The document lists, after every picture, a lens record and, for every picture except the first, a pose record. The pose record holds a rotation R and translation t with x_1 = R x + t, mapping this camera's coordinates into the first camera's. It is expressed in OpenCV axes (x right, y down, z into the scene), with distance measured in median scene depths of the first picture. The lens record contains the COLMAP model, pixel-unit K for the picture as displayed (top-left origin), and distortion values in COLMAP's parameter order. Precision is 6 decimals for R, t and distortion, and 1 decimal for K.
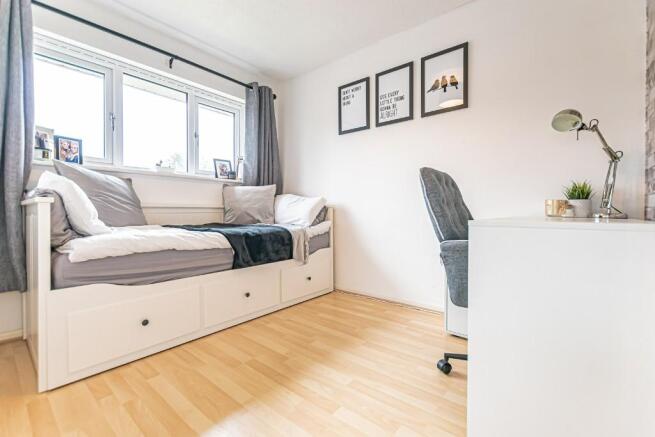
lens RADIAL K [[283.1, 0, 323.2], [0, 283.1, 217.5], [0, 0, 1]] dist [-0.000358, -0.002906]
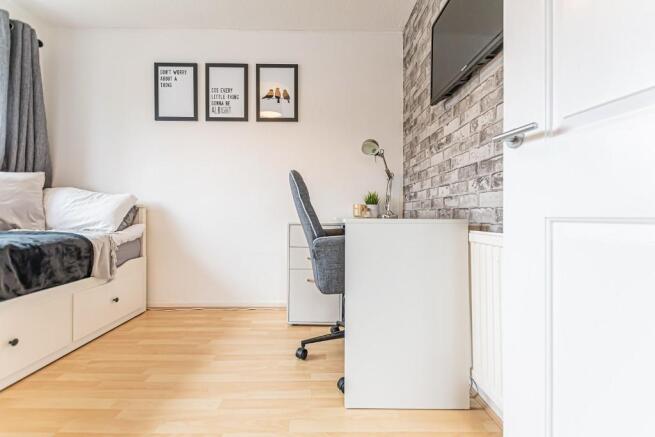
lens RADIAL K [[283.1, 0, 323.2], [0, 283.1, 217.5], [0, 0, 1]] dist [-0.000358, -0.002906]
pose [[0.759331, -0.002611, 0.650700, -0.133775], [0.009760, 0.999925, -0.007377, 0.005344], [-0.650632, 0.011952, 0.759299, 0.064284]]
